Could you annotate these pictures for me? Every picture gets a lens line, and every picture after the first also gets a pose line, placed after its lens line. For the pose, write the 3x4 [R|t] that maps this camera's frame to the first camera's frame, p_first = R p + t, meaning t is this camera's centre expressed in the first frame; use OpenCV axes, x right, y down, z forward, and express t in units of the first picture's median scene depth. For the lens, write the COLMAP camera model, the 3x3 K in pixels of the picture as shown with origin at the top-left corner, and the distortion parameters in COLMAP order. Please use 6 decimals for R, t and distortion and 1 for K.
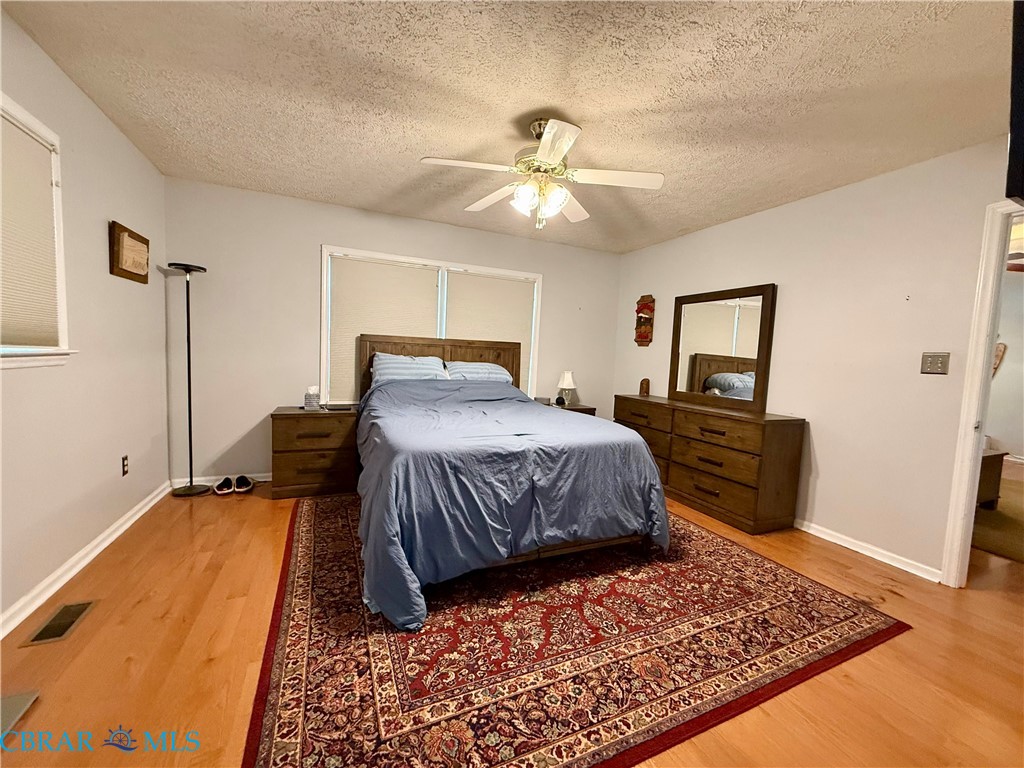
lens RADIAL K [[409.9, 0, 512.0], [0, 409.9, 384.0], [0, 0, 1]] dist [0.004323, -0.000197]
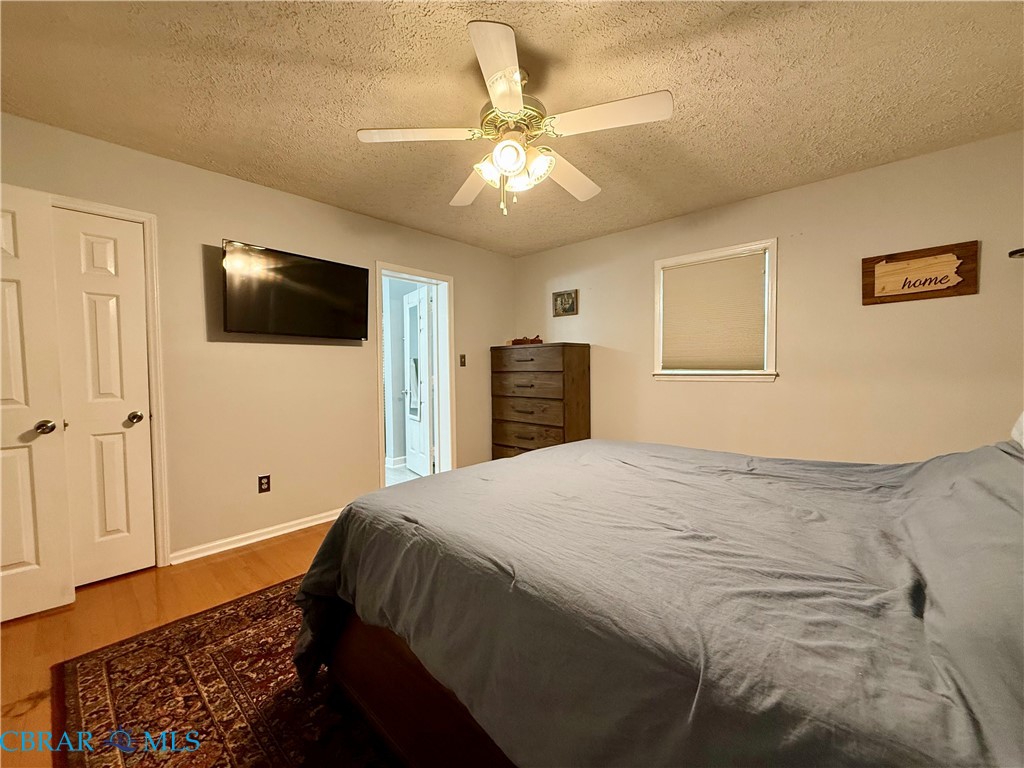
lens RADIAL K [[409.9, 0, 512.0], [0, 409.9, 384.0], [0, 0, 1]] dist [0.004323, -0.000197]
pose [[-0.917116, -0.017751, -0.398224, 0.439393], [-0.057062, 0.994566, 0.087080, -0.118955], [0.394514, 0.102586, -0.913146, 2.052385]]
